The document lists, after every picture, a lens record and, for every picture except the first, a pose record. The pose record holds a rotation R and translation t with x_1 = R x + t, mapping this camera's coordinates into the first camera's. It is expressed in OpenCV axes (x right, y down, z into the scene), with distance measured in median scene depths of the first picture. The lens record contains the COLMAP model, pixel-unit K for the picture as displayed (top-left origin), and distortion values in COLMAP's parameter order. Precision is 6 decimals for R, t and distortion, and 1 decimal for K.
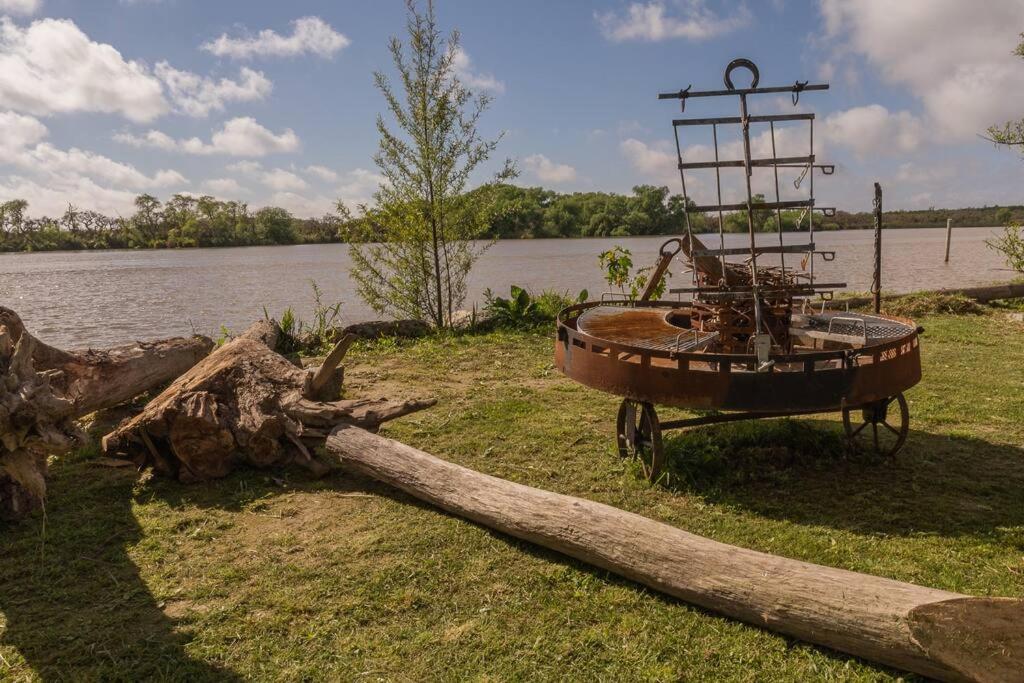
lens RADIAL K [[807.9, 0, 511.2], [0, 807.9, 341.4], [0, 0, 1]] dist [-0.007605, -0.006589]
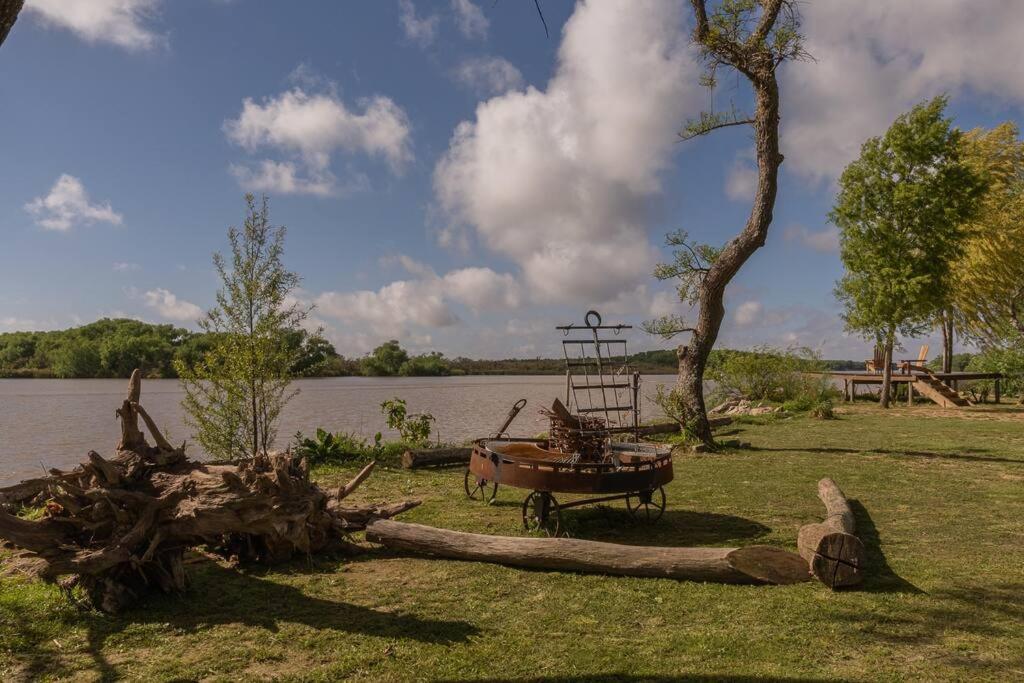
lens RADIAL K [[807.9, 0, 513.2], [0, 807.9, 345.0], [0, 0, 1]] dist [-0.007605, -0.006589]
pose [[0.901791, 0.035346, 0.430725, -0.538794], [0.038352, 0.986173, -0.161223, 0.028281], [-0.430467, 0.161909, 0.887966, -0.472088]]
